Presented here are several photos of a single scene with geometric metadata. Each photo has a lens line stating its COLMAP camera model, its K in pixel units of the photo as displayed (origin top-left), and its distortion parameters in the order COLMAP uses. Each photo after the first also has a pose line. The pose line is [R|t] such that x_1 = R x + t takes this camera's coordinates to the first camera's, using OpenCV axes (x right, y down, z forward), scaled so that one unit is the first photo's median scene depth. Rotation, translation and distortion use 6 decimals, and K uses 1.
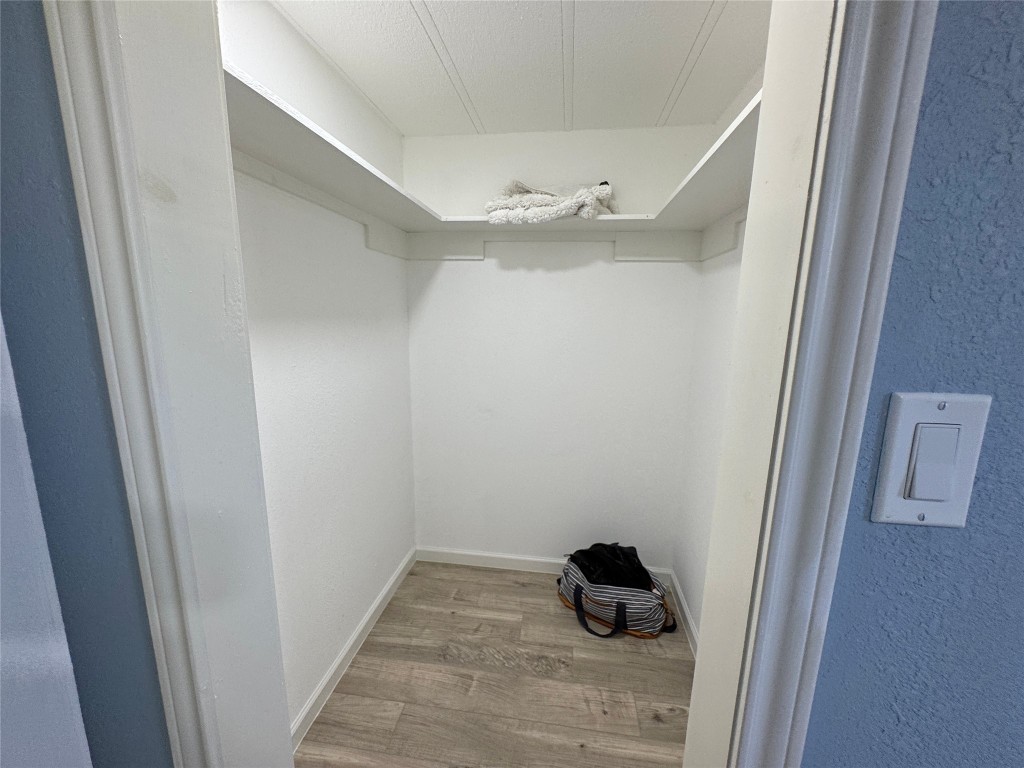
lens RADIAL K [[407.5, 0, 512.0], [0, 407.5, 384.0], [0, 0, 1]] dist [0.000582, 0.000119]
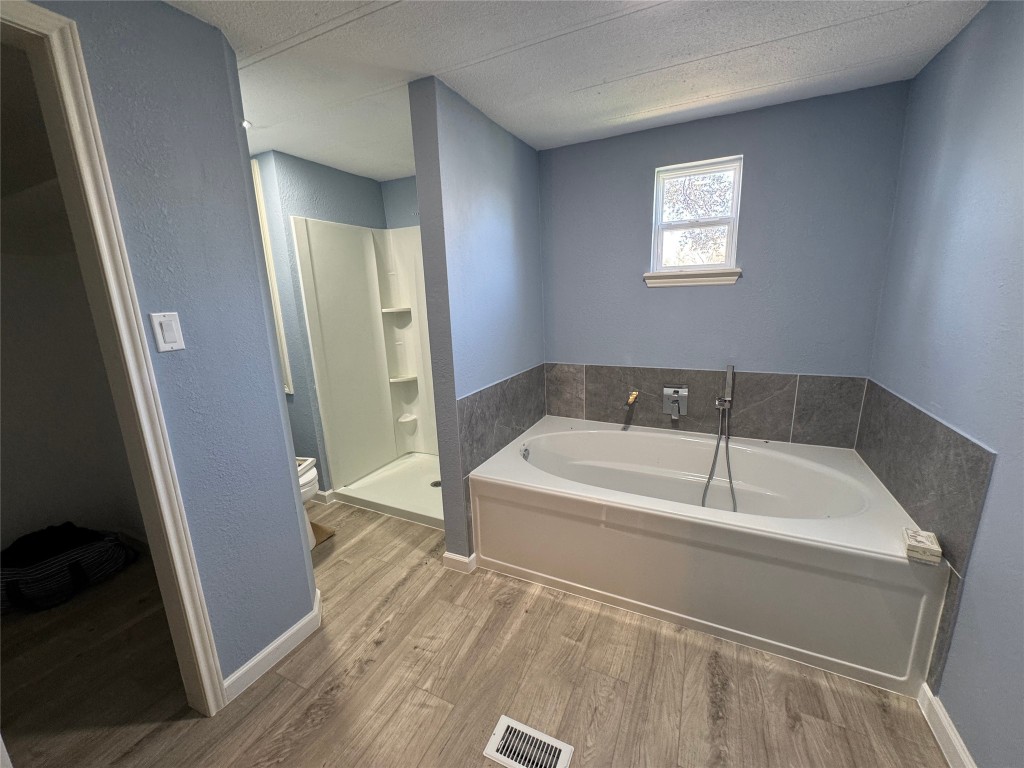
lens RADIAL K [[407.5, 0, 512.0], [0, 407.5, 384.0], [0, 0, 1]] dist [0.000582, 0.000119]
pose [[0.303081, -0.238873, 0.922541, -1.496815], [0.205201, 0.961724, 0.181604, 0.597883], [-0.930610, 0.134266, 0.340497, -2.992622]]
